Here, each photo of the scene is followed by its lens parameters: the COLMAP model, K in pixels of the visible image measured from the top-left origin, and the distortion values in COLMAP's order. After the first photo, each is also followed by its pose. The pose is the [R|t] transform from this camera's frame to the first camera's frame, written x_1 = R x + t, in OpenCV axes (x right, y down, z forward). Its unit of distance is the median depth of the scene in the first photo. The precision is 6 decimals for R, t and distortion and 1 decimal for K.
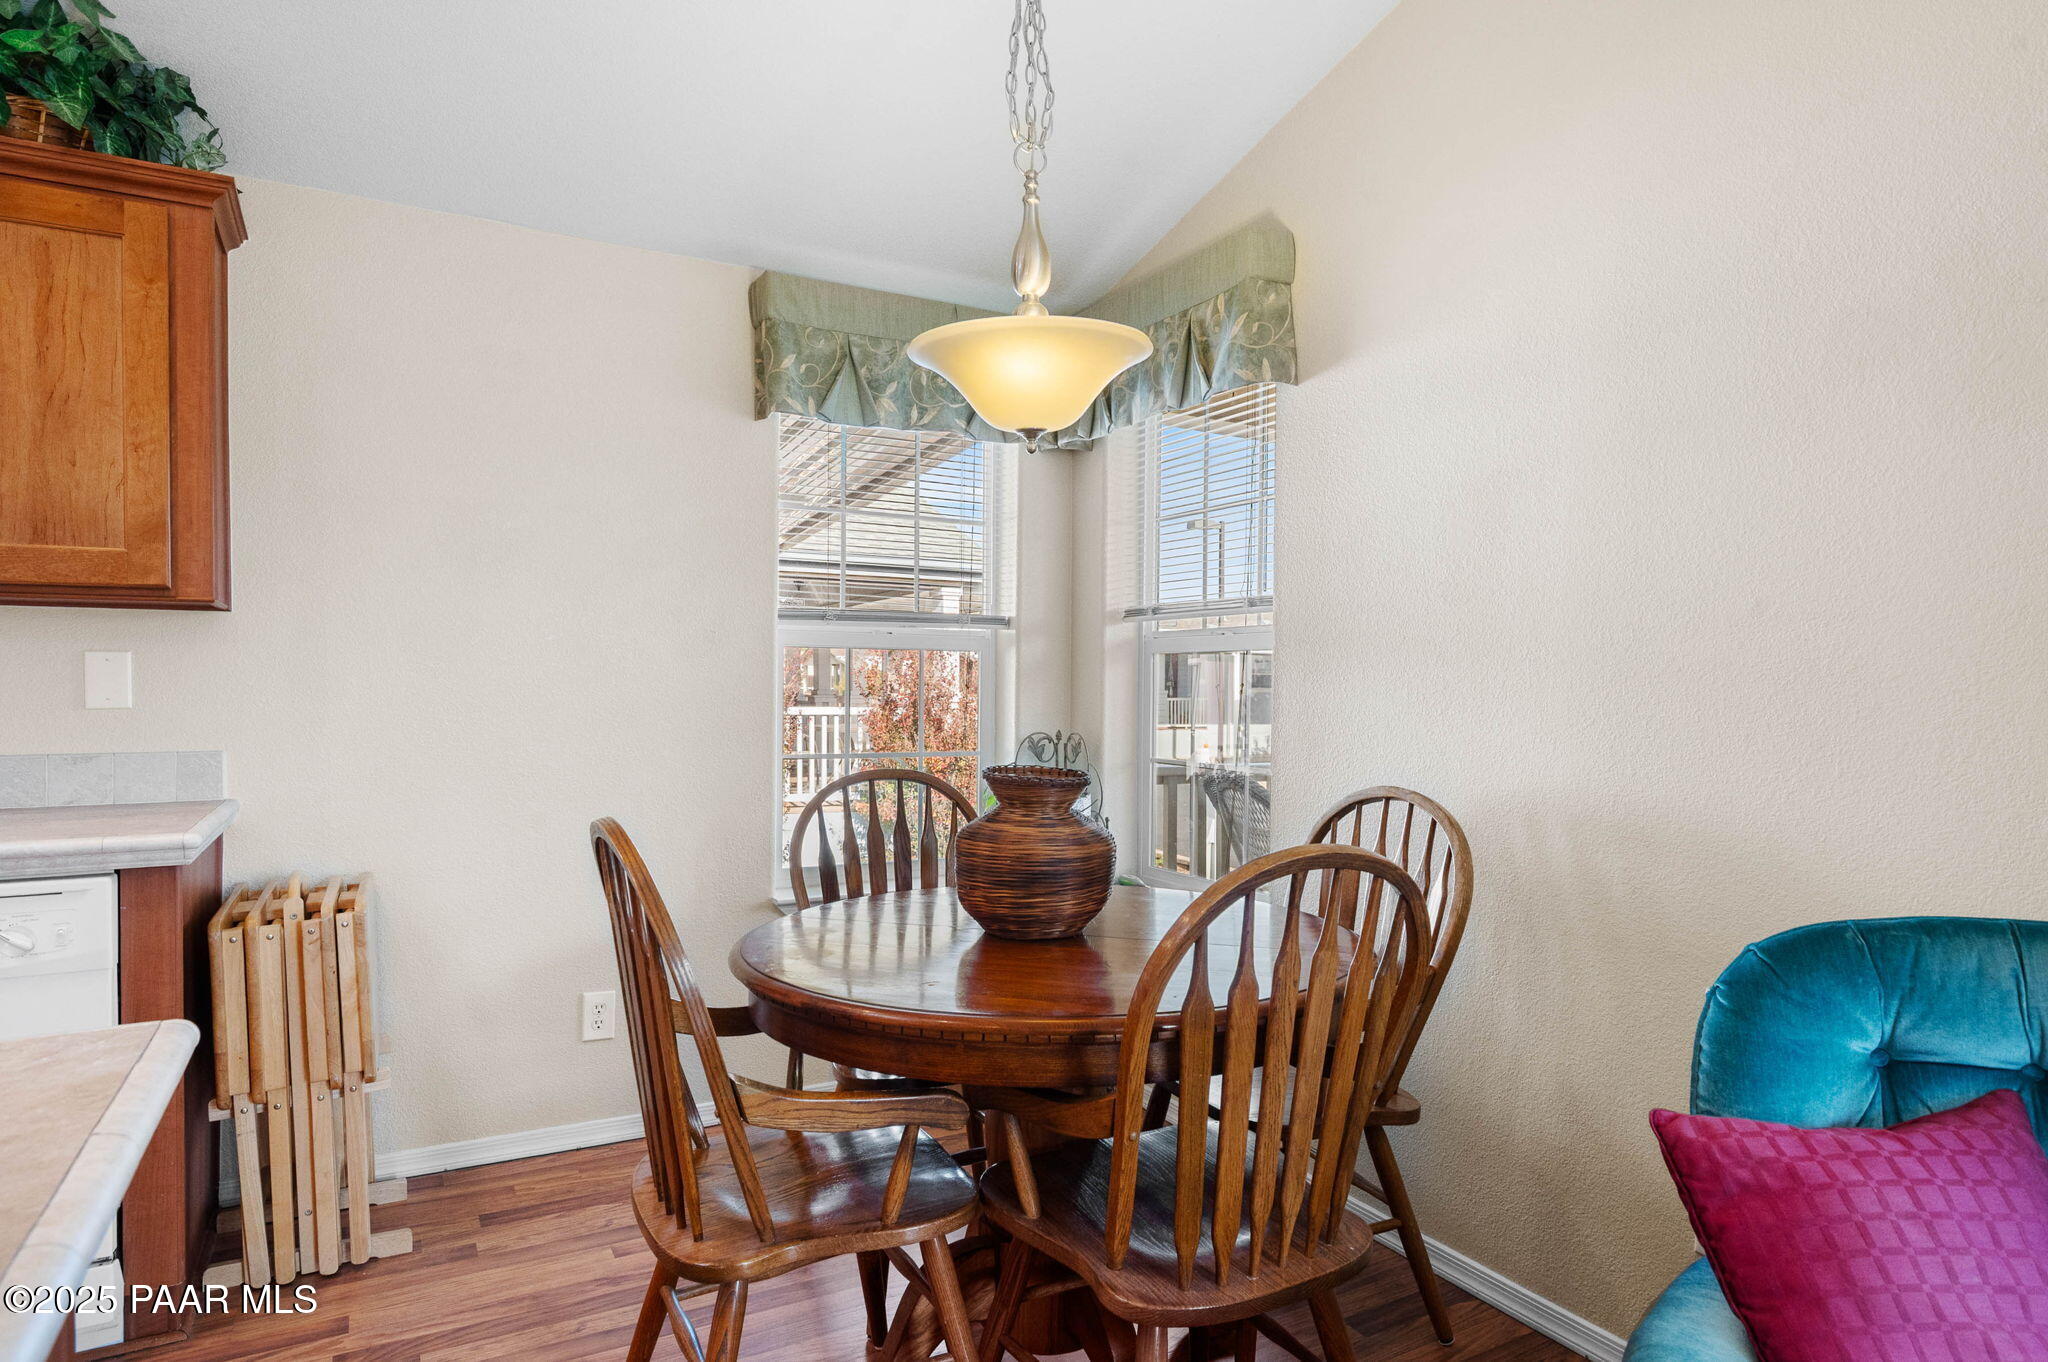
lens RADIAL K [[1163.9, 0, 1024.0], [0, 1163.9, 681.0], [0, 0, 1]] dist [0.001898, 0.000286]
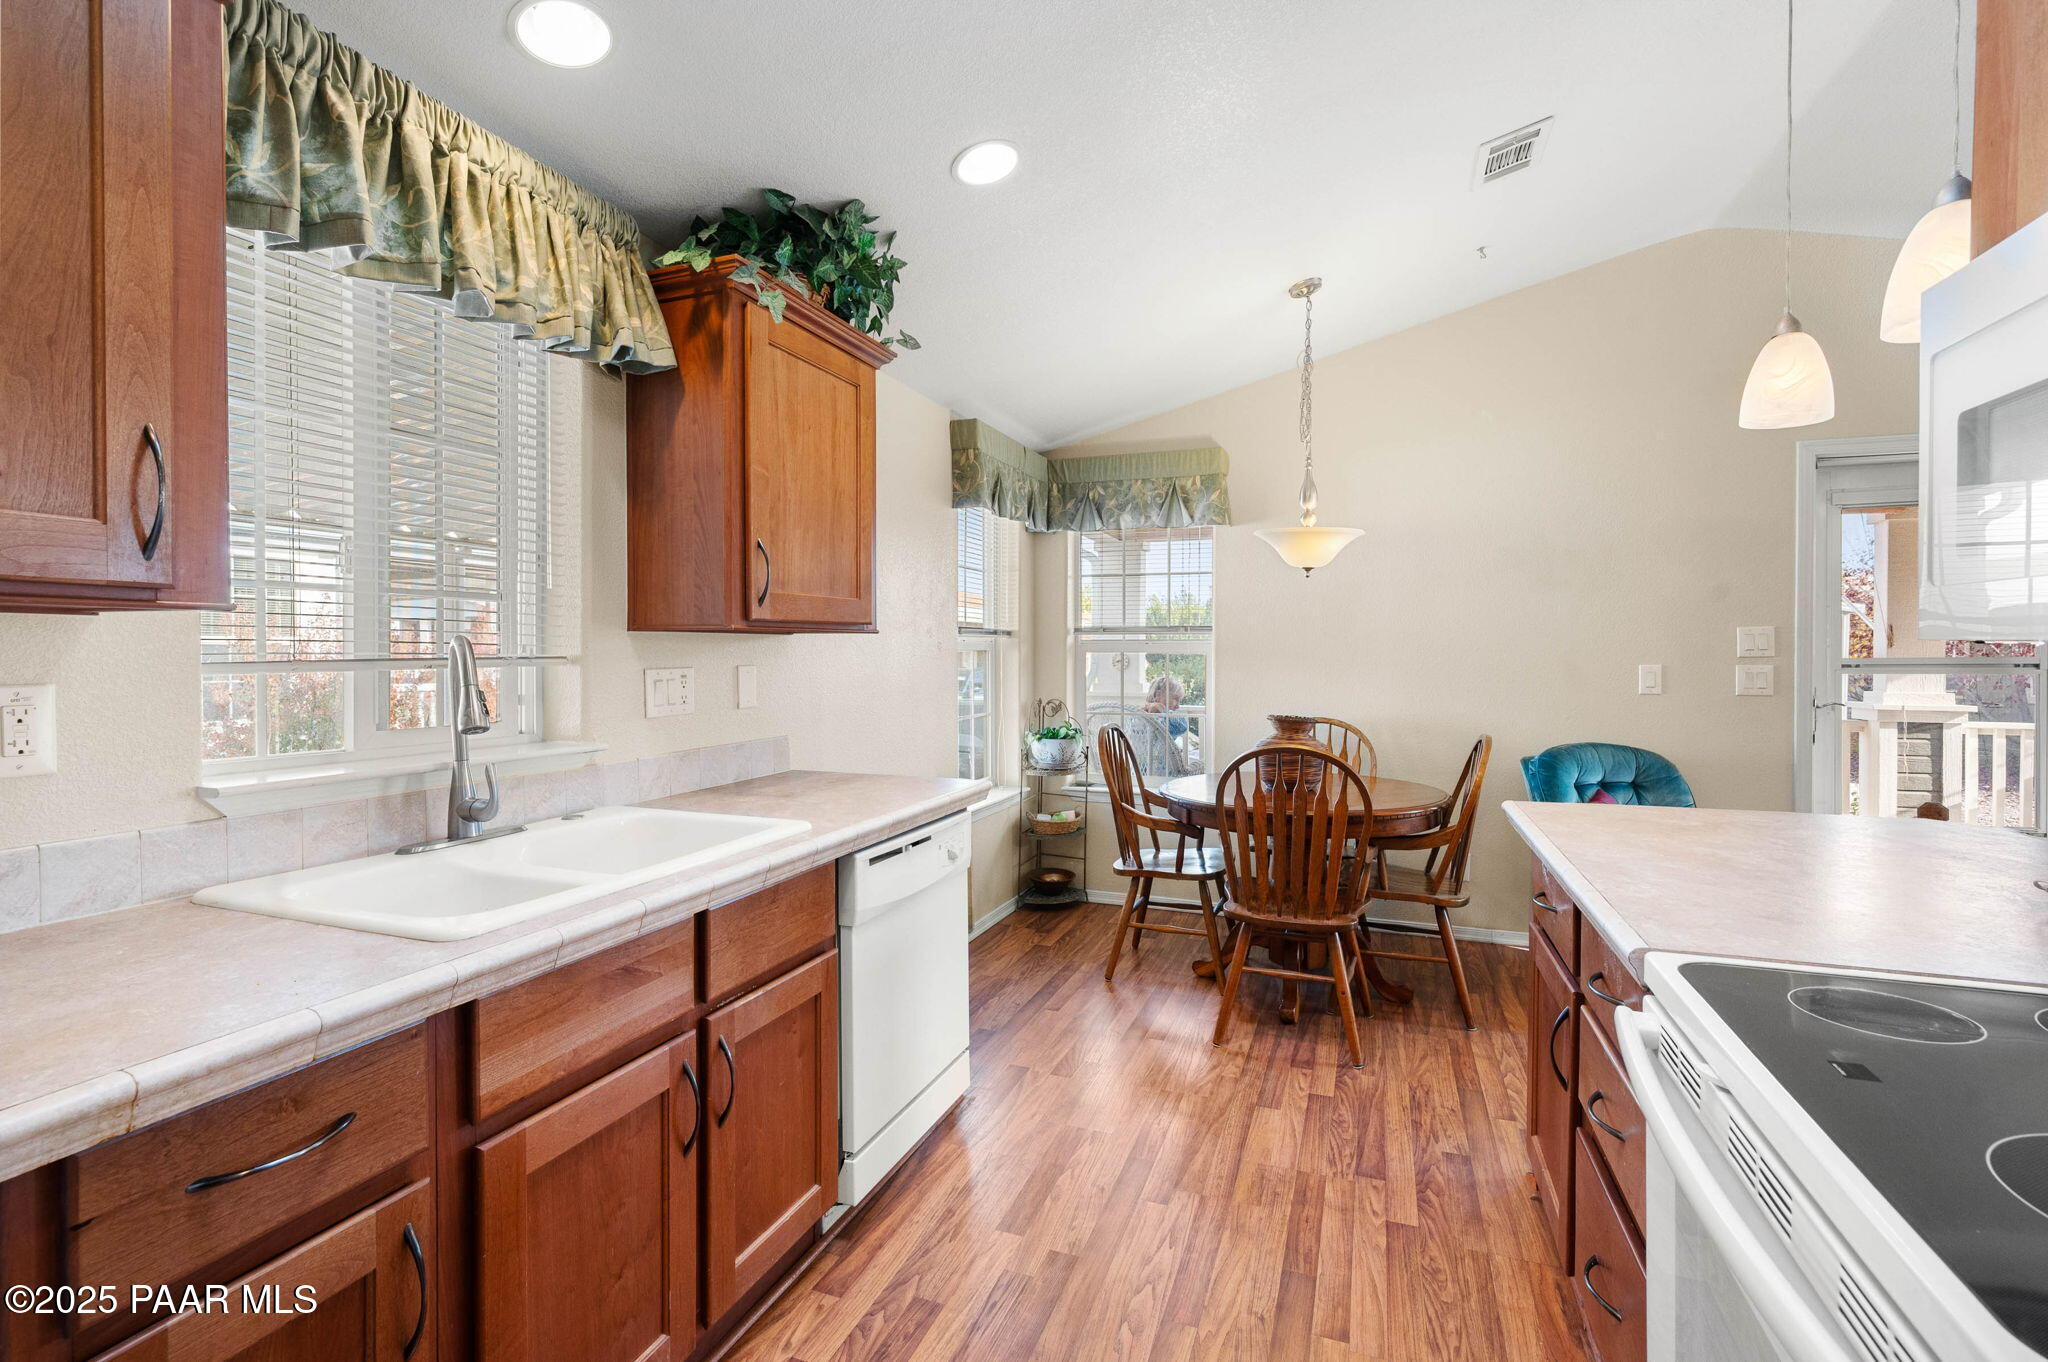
lens RADIAL K [[948.9, 0, 1016.3], [0, 948.9, 655.4], [0, 0, 1]] dist [-0.001083, 0.000013]
pose [[0.763391, -0.007383, 0.645895, -1.380188], [0.002702, 0.999962, 0.008236, -0.050359], [-0.645931, -0.004542, 0.763382, -0.046983]]
